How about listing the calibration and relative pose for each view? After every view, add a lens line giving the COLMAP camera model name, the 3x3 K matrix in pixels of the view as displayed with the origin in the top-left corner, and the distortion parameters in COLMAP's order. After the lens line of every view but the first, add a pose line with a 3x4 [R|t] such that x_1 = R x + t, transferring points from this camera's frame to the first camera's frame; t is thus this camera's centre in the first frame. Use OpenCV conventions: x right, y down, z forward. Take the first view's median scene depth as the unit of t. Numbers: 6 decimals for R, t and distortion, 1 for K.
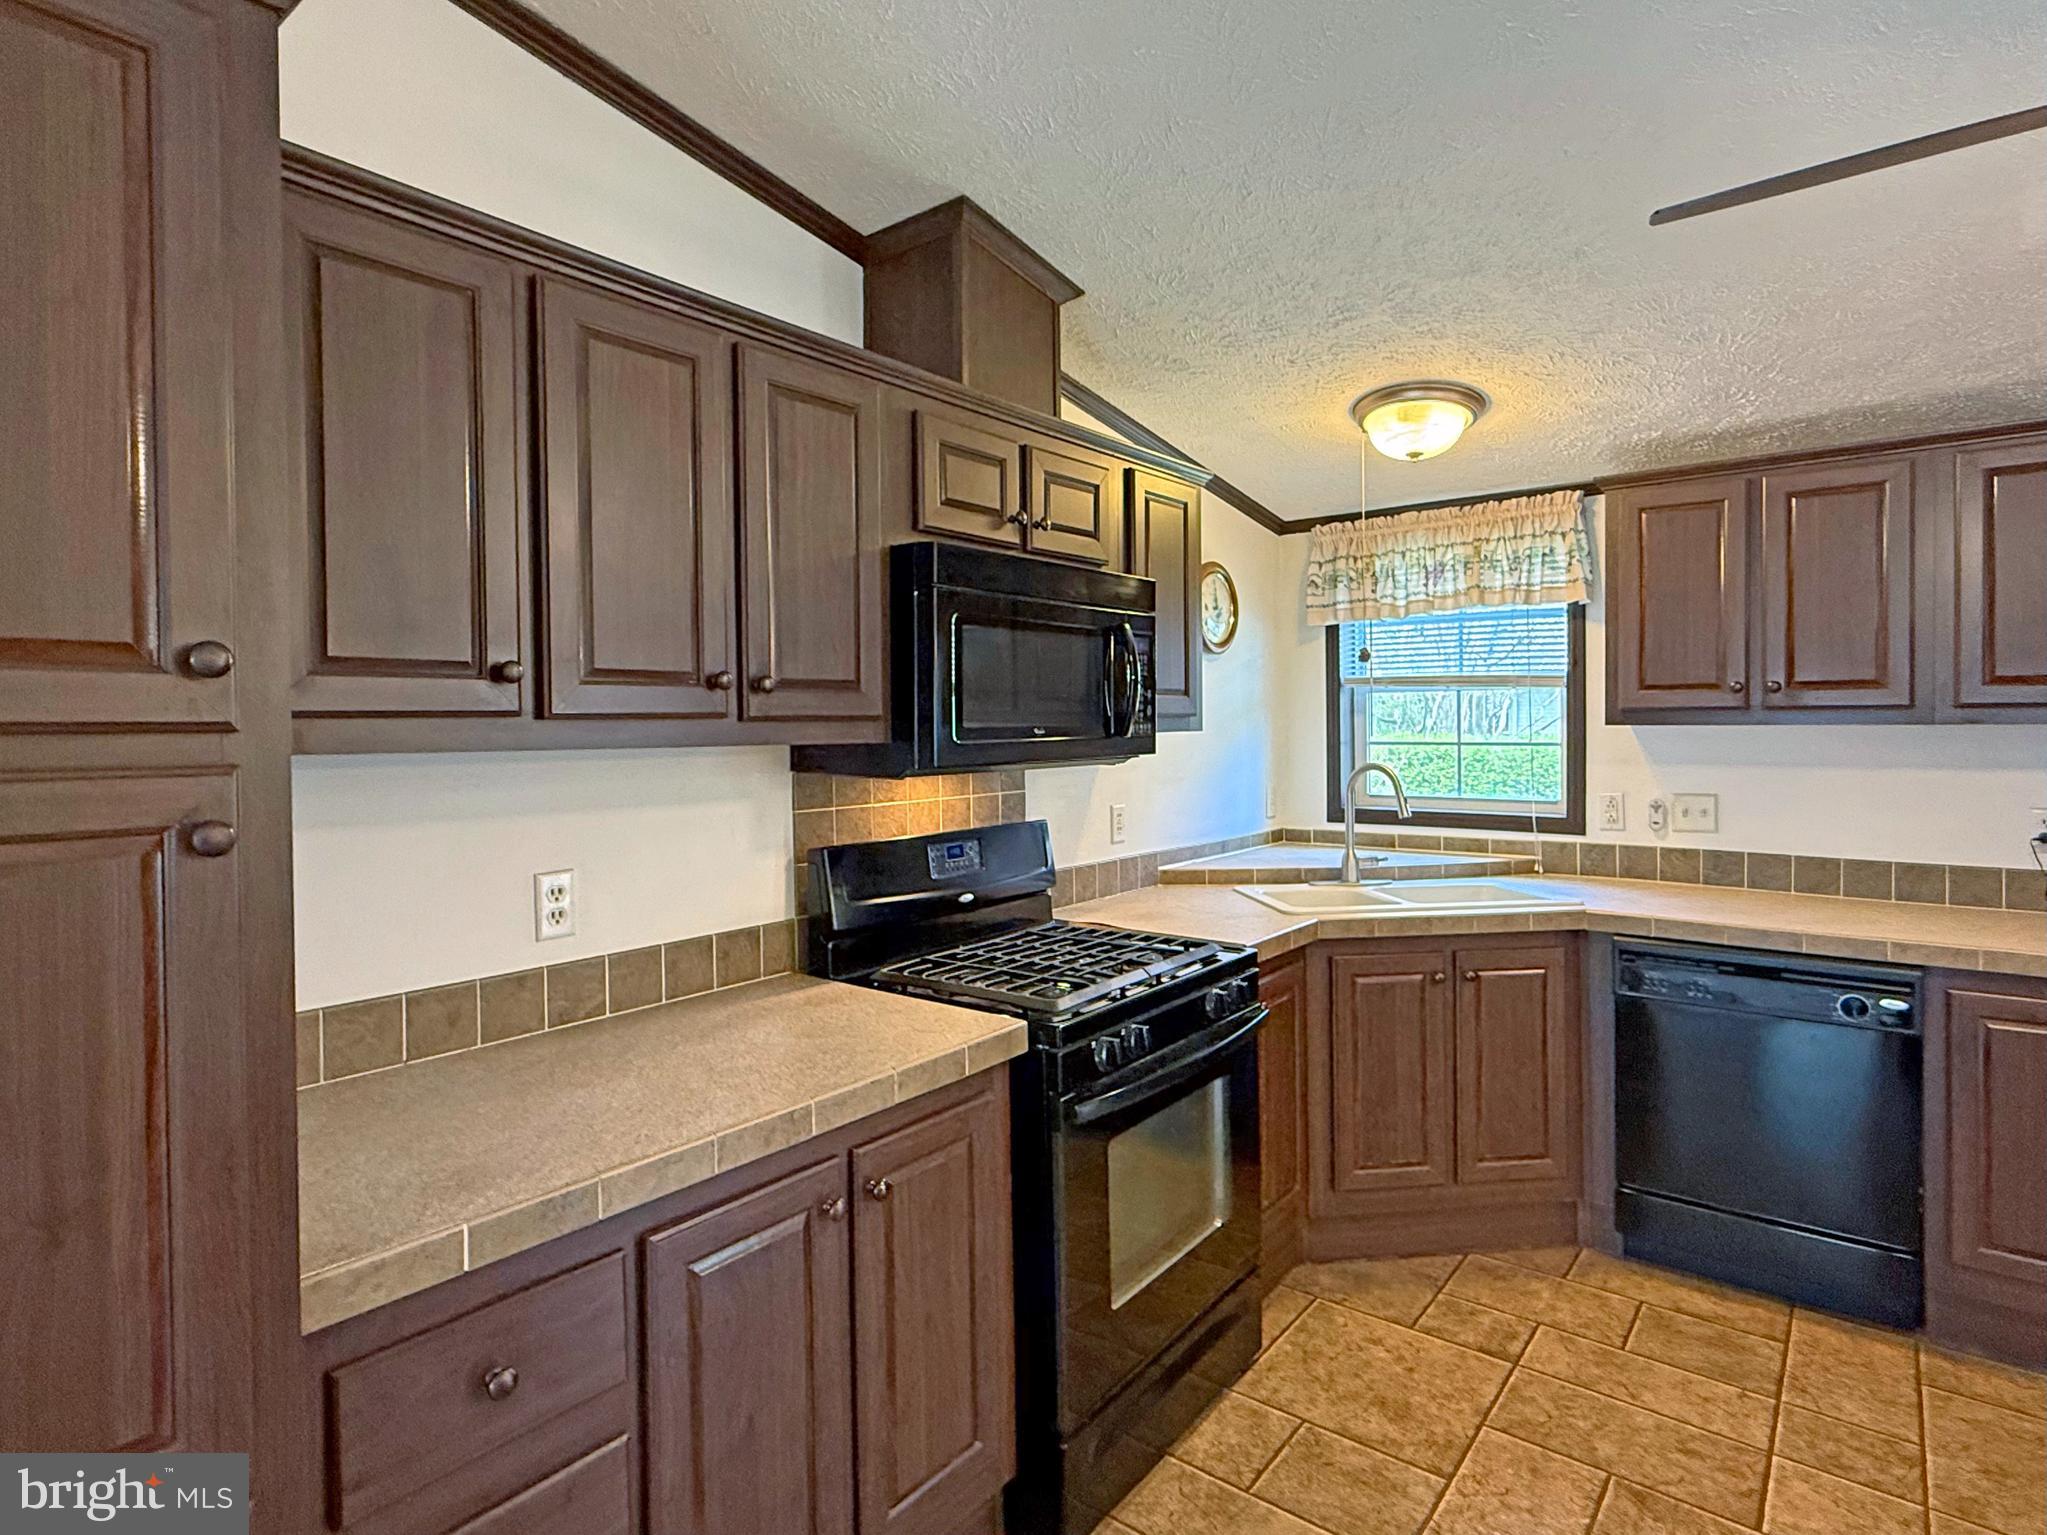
lens RADIAL K [[1066.6, 0, 1019.3], [0, 1066.6, 734.1], [0, 0, 1]] dist [0.000778, -0.000220]
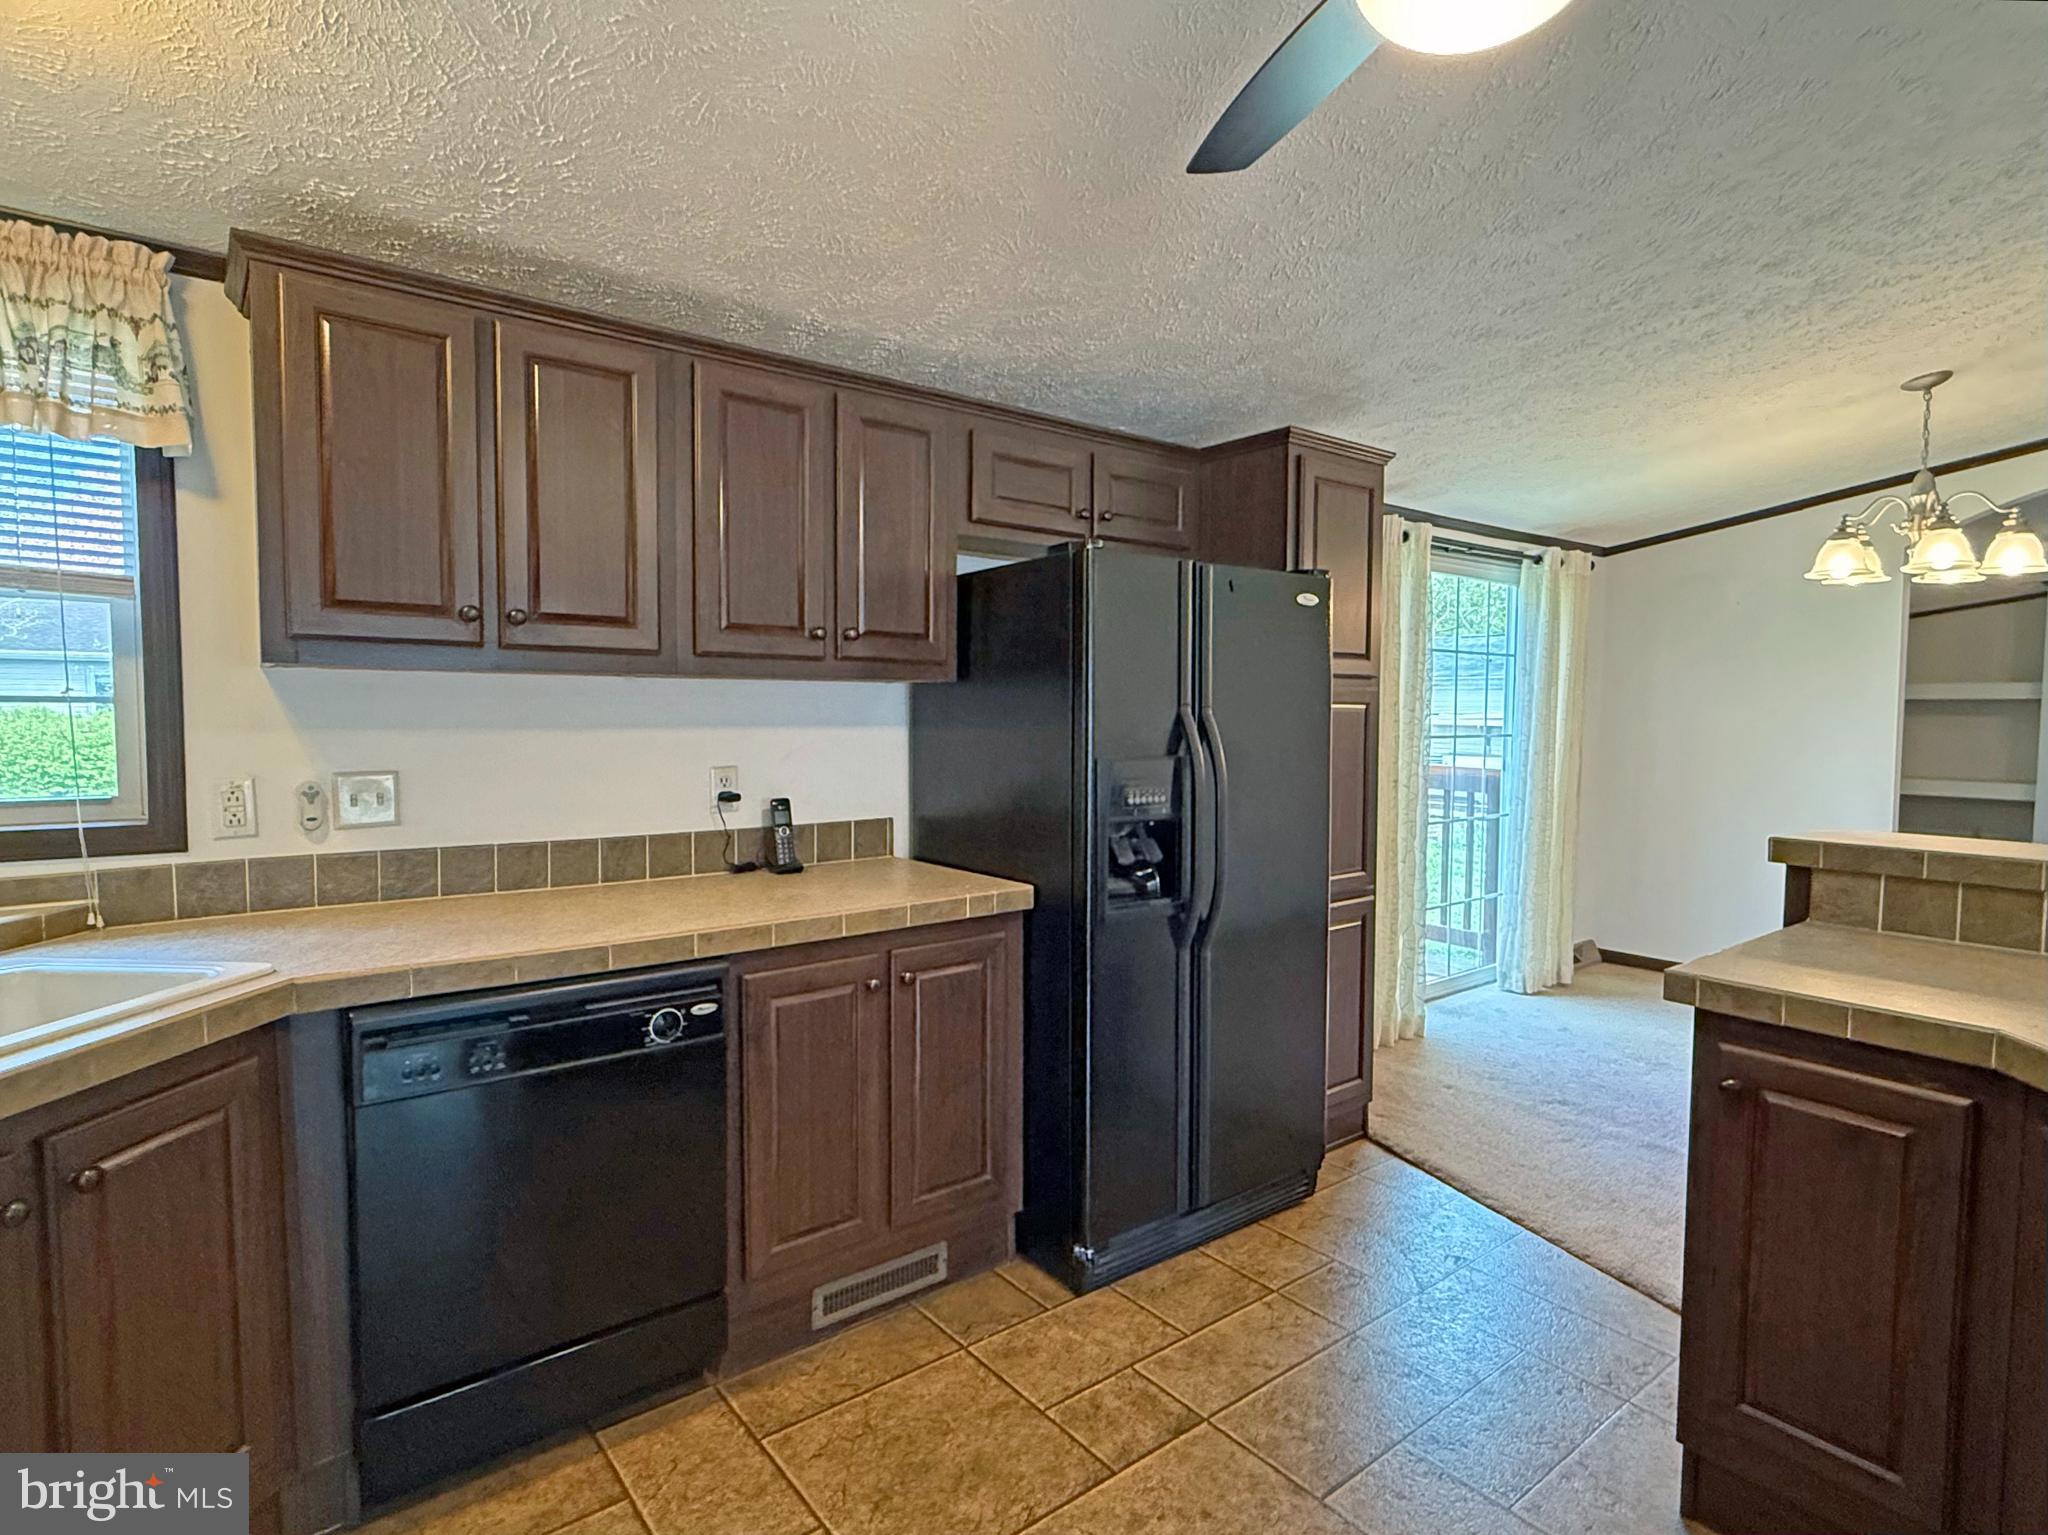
lens RADIAL K [[1069.2, 0, 1024.0], [0, 1069.2, 767.5], [0, 0, 1]] dist [0.000428, -0.000026]
pose [[0.225889, -0.045121, 0.973108, 0.068716], [0.000556, 0.998933, 0.046189, 0.025244], [-0.974153, -0.009892, 0.225673, 0.499658]]
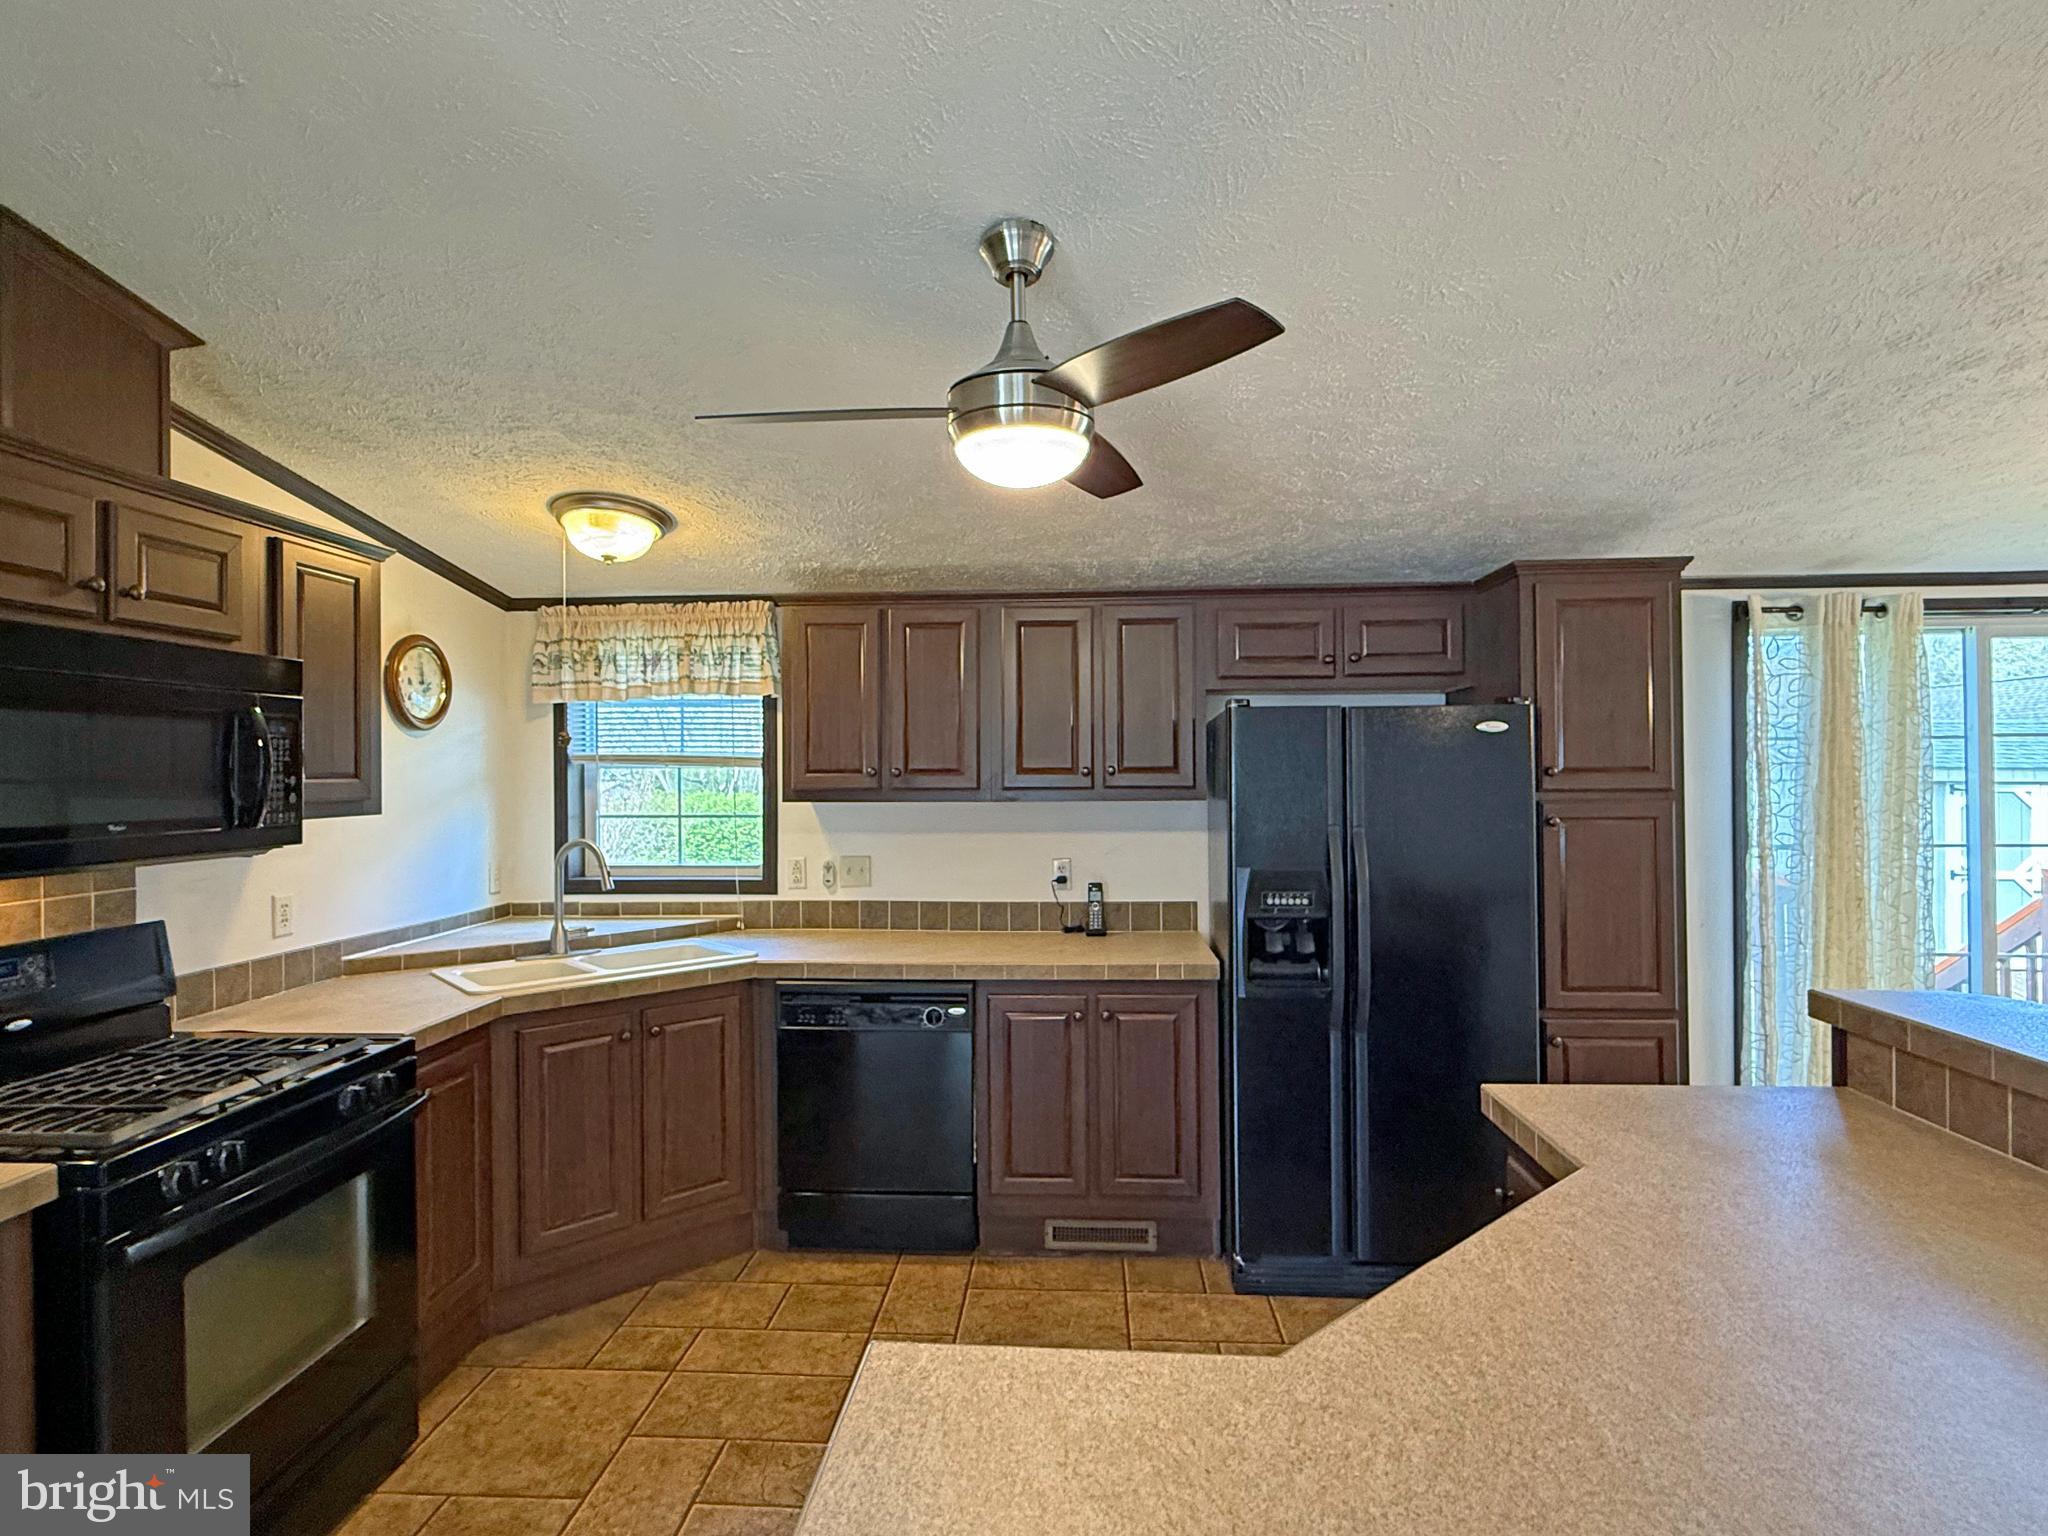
lens RADIAL K [[1041.9, 0, 1019.5], [0, 1041.9, 769.0], [0, 0, 1]] dist [0.000402, -0.000648]
pose [[0.816326, 0.006326, 0.577557, 0.103956], [0.004869, 0.999829, -0.017833, -0.025666], [-0.577571, 0.017370, 0.816155, -0.112949]]
